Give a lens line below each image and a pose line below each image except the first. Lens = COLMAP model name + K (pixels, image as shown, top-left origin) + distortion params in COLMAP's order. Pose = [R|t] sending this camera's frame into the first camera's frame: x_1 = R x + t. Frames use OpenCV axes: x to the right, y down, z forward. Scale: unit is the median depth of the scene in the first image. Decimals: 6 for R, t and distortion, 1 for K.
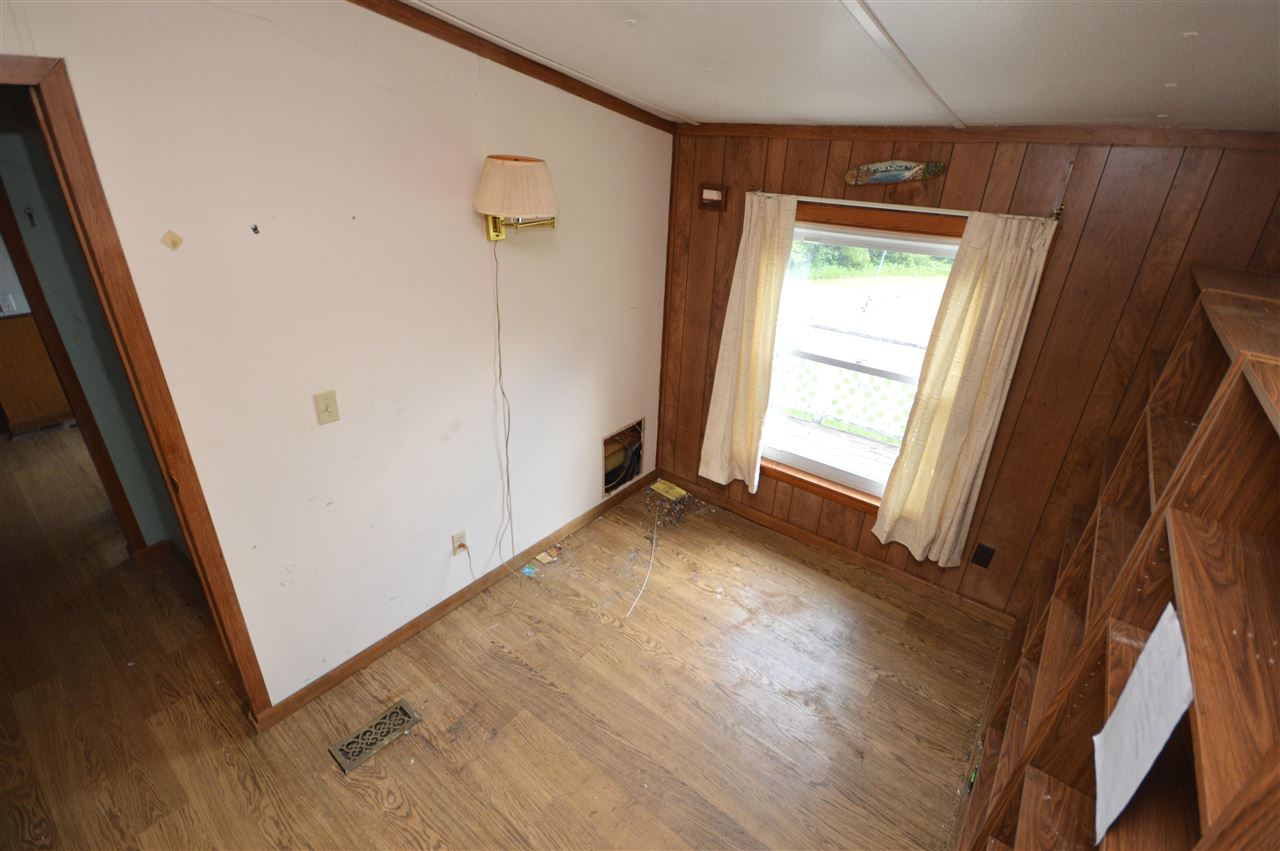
lens RADIAL K [[569.9, 0, 634.9], [0, 569.9, 434.6], [0, 0, 1]] dist [-0.003318, -0.003061]
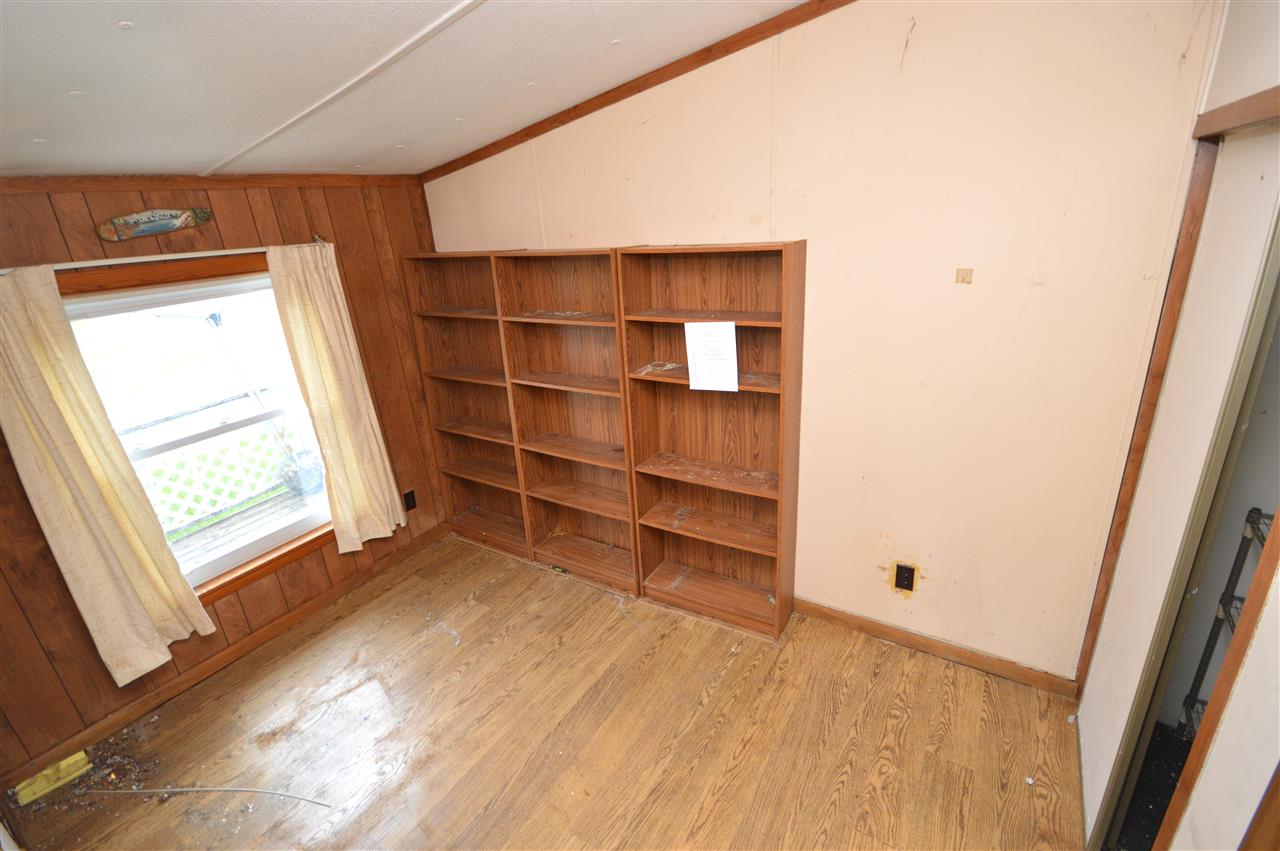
lens RADIAL K [[569.9, 0, 649.2], [0, 569.9, 438.9], [0, 0, 1]] dist [-0.003318, -0.003061]
pose [[-0.115144, -0.402645, 0.908085, -0.614516], [0.489087, 0.772702, 0.404631, -0.164593], [-0.864602, 0.490723, 0.107956, 0.368231]]
